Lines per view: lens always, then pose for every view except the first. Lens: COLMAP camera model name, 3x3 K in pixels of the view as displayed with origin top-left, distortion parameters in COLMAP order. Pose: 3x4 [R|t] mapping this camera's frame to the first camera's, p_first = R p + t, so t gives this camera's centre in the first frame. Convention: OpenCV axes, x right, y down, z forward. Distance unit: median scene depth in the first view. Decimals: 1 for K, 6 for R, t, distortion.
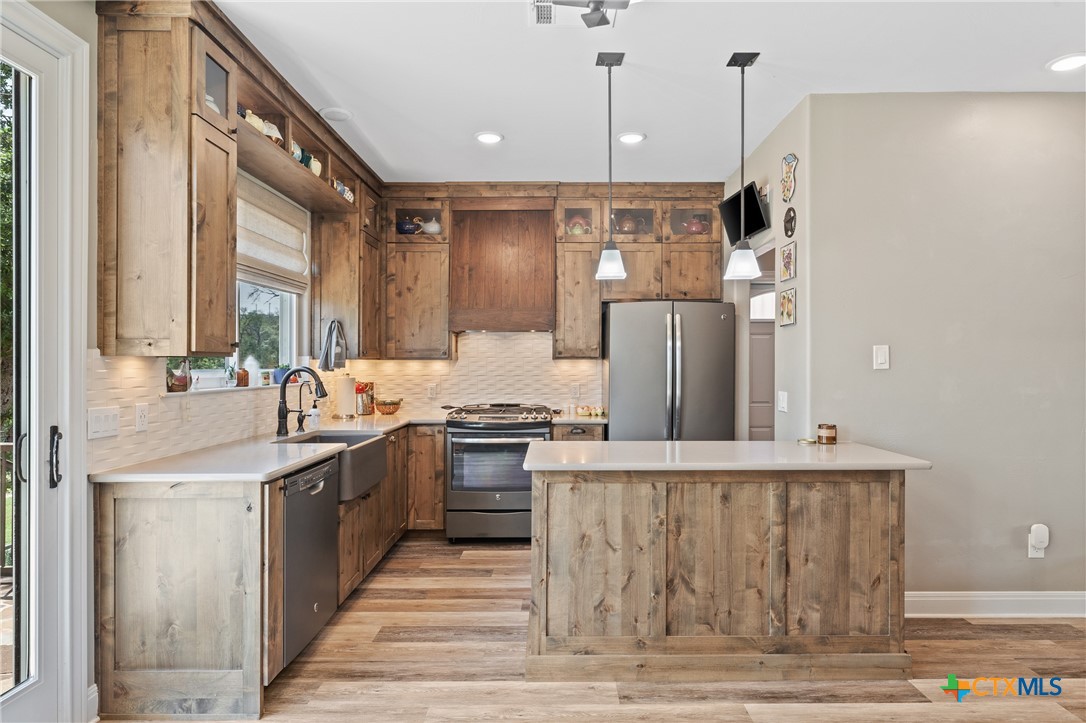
lens RADIAL K [[626.2, 0, 545.3], [0, 626.2, 363.2], [0, 0, 1]] dist [-0.000019, -0.000012]
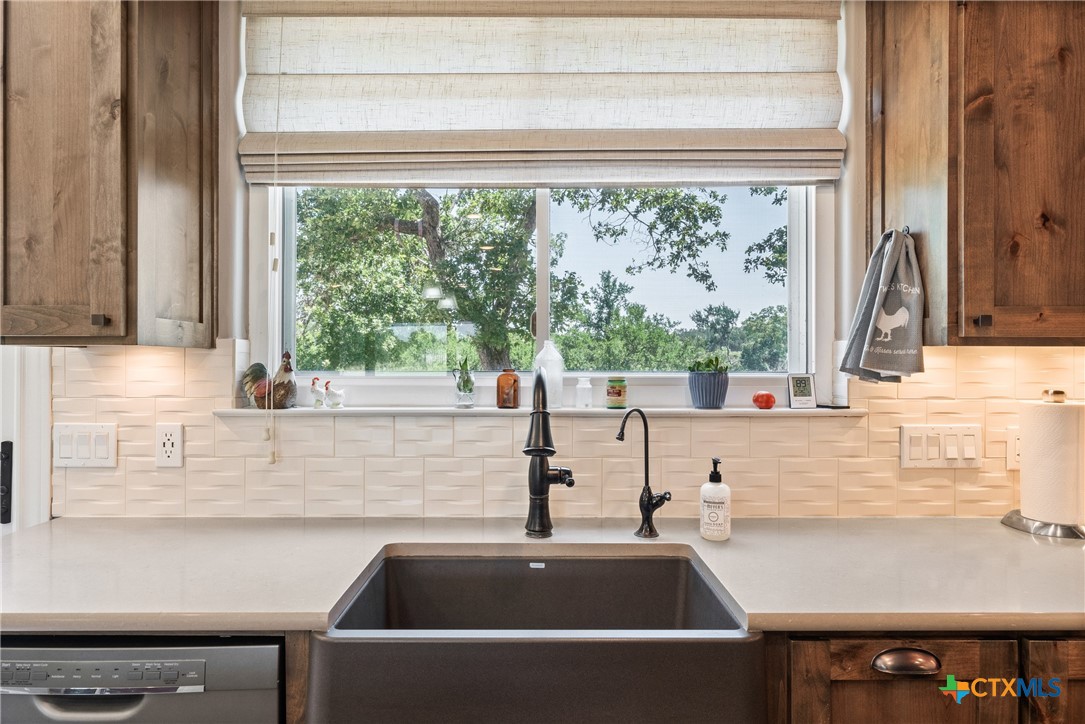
lens RADIAL K [[664.2, 0, 543.4], [0, 664.2, 353.0], [0, 0, 1]] dist [0.000977, 0.000399]
pose [[0.010843, -0.012846, -0.999859, 0.020273], [-0.000069, 0.999917, -0.012848, 0.001803], [0.999941, 0.000208, 0.010842, 0.916948]]
